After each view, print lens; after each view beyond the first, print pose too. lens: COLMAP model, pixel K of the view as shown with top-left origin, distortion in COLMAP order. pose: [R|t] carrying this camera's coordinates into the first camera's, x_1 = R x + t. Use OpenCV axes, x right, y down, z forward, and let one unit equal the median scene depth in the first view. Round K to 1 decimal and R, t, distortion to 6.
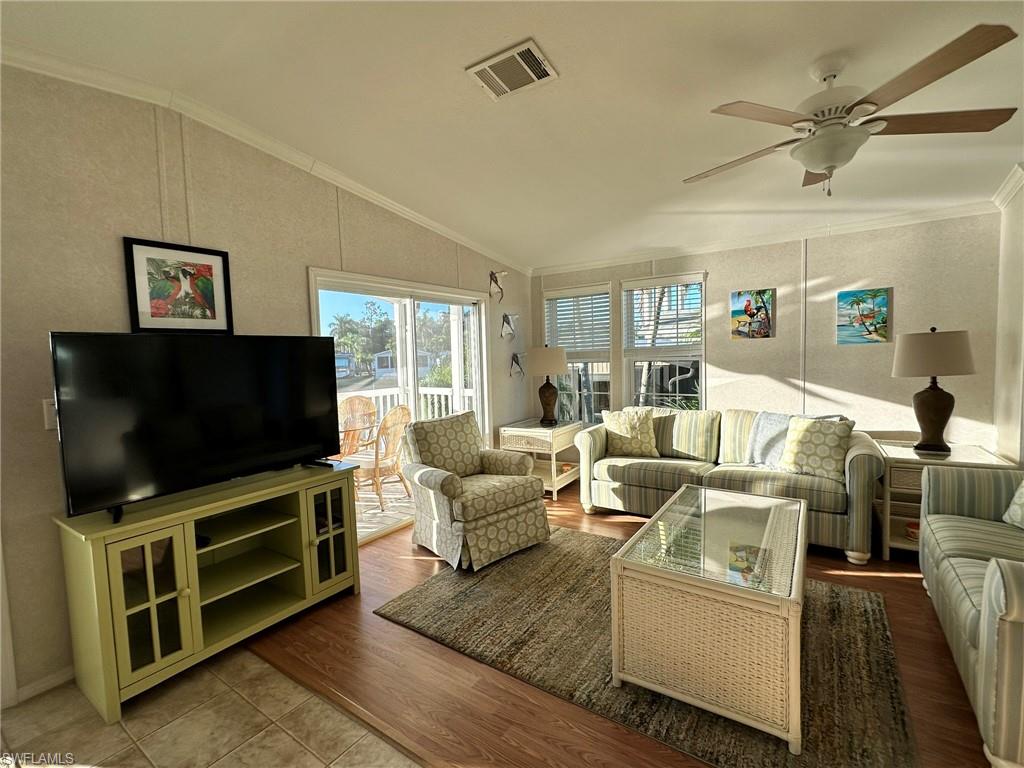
lens RADIAL K [[462.5, 0, 510.0], [0, 462.5, 384.7], [0, 0, 1]] dist [-0.009486, 0.002629]
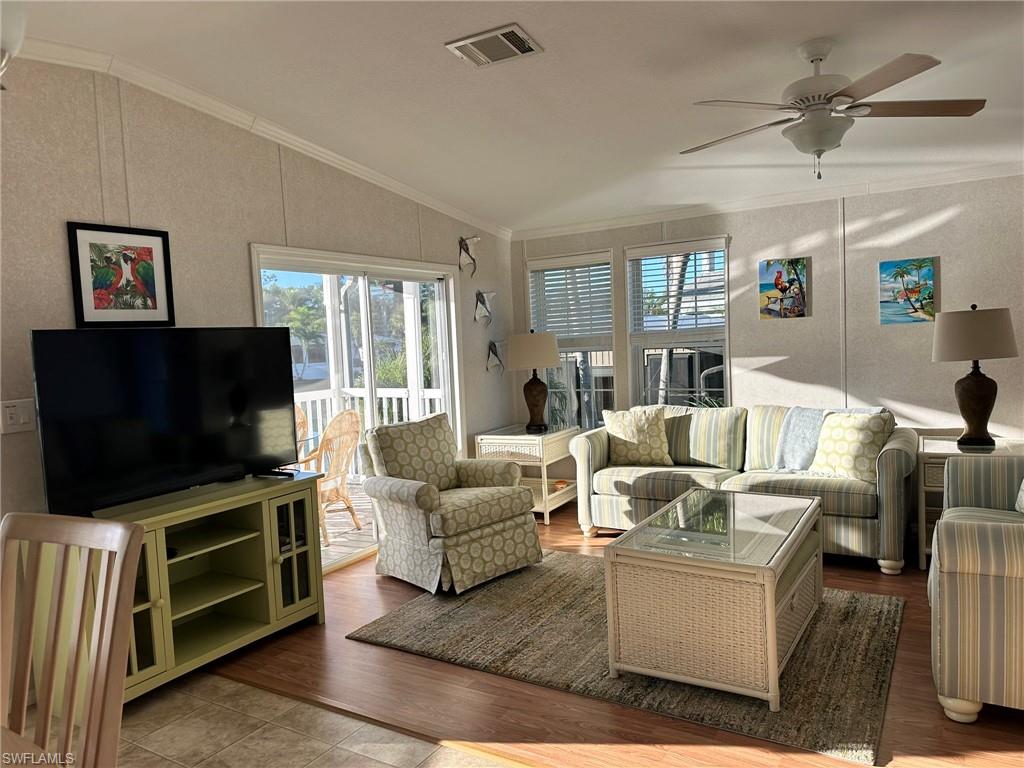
lens RADIAL K [[719.2, 0, 510.3], [0, 719.2, 385.1], [0, 0, 1]] dist [0.071558, -0.093886]
pose [[0.998473, -0.019060, 0.051847, -0.038995], [0.019126, 0.999817, -0.000775, 0.013694], [-0.051822, 0.001766, 0.998655, -0.360725]]
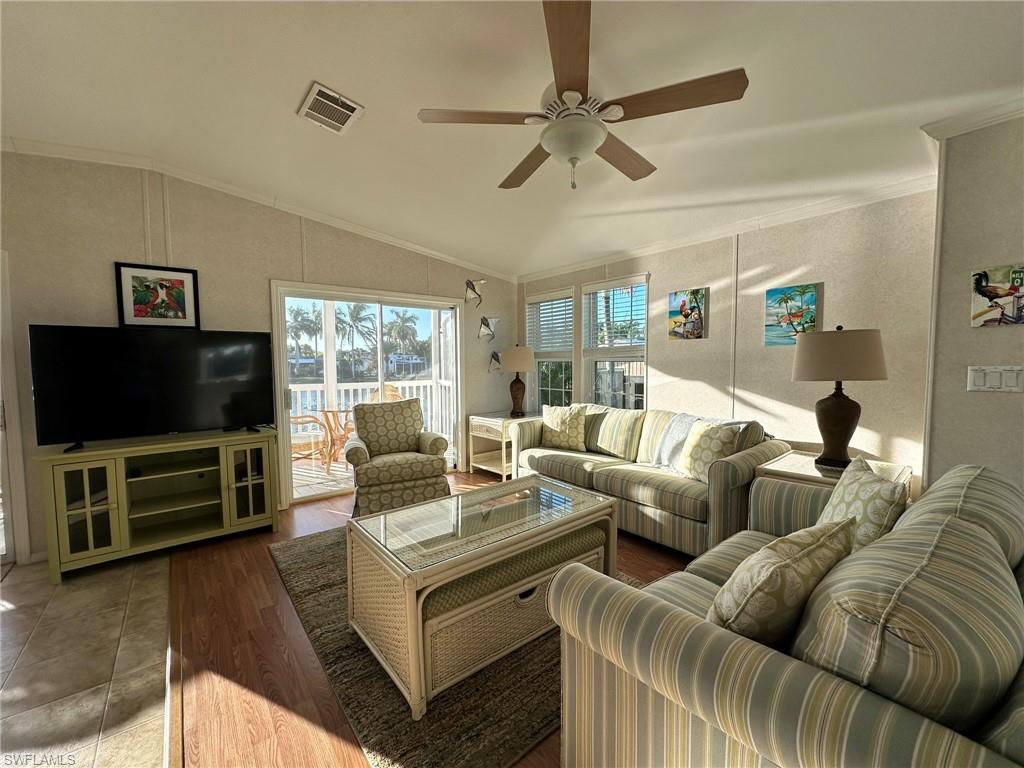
lens RADIAL K [[410.6, 0, 510.3], [0, 410.6, 384.5], [0, 0, 1]] dist [-0.006977, 0.000753]
pose [[0.959705, 0.039923, -0.278158, 0.568044], [-0.040057, 0.999184, 0.005205, 0.008977], [0.278138, 0.006147, 0.960521, 0.079293]]
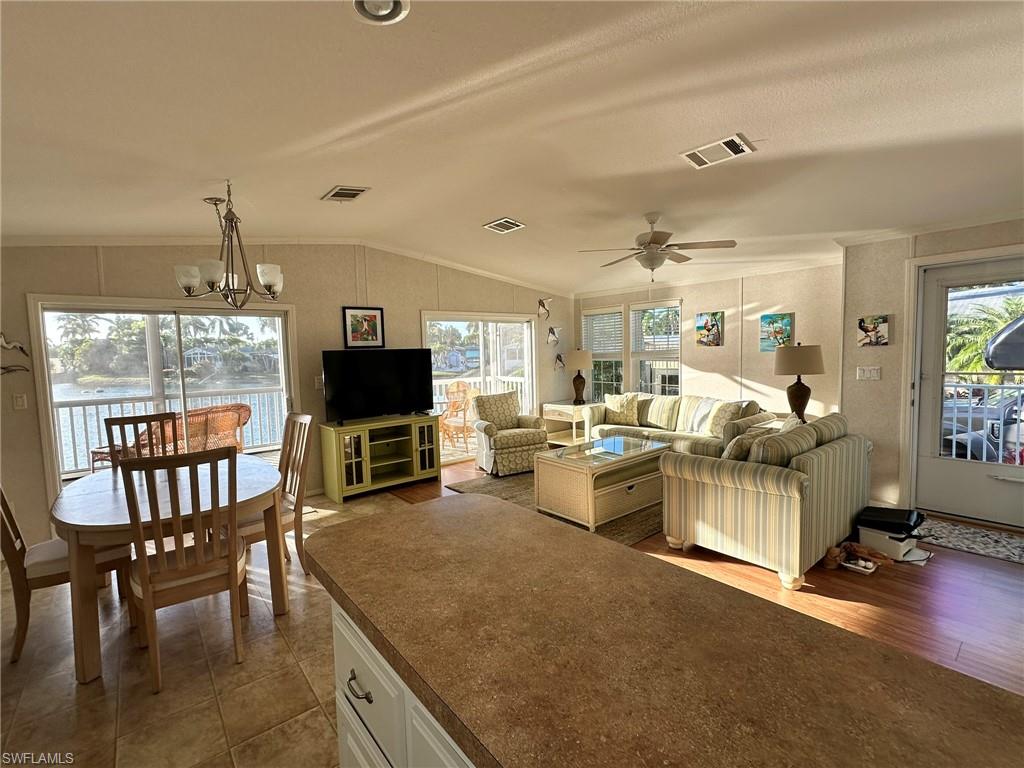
lens RADIAL K [[462.5, 0, 510.1], [0, 462.5, 383.9], [0, 0, 1]] dist [-0.009486, 0.002629]
pose [[0.960835, 0.025243, -0.275969, 0.457110], [-0.020292, 0.999578, 0.020782, -0.001976], [0.276377, -0.014368, 0.960942, -0.744305]]
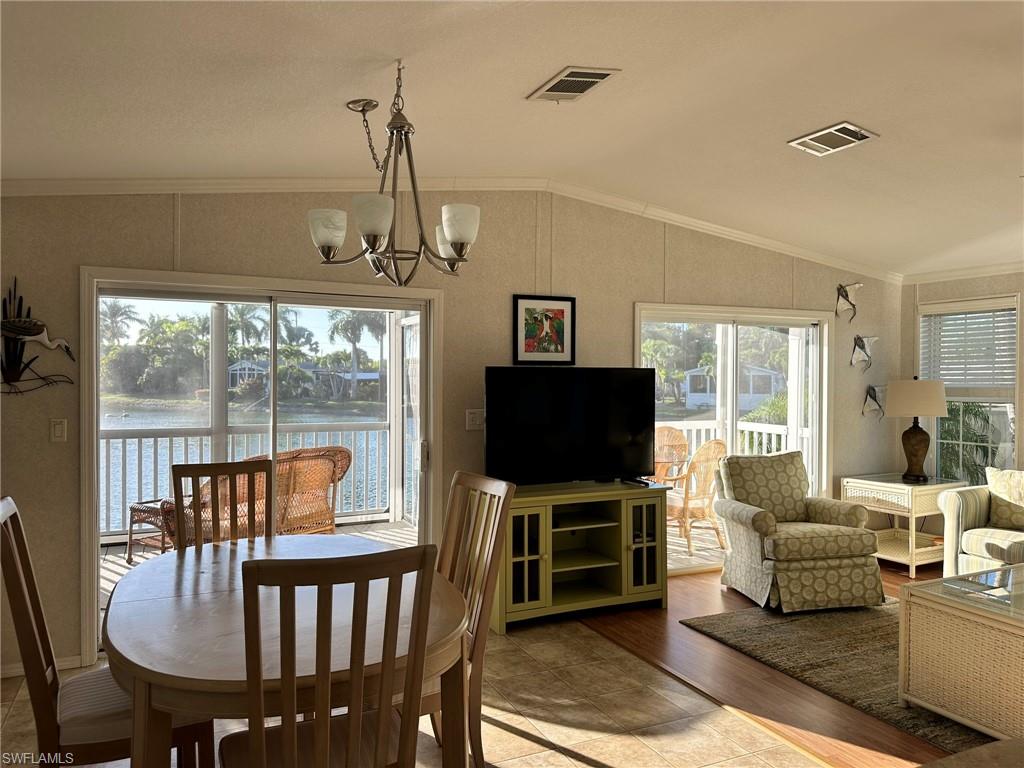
lens RADIAL K [[719.2, 0, 501.1], [0, 719.2, 384.7], [0, 0, 1]] dist [0.071558, -0.093886]
pose [[0.860293, 0.039502, -0.508268, 0.168843], [-0.062454, 0.997650, -0.028173, 0.006197], [0.505961, 0.055980, 0.860738, -0.635435]]
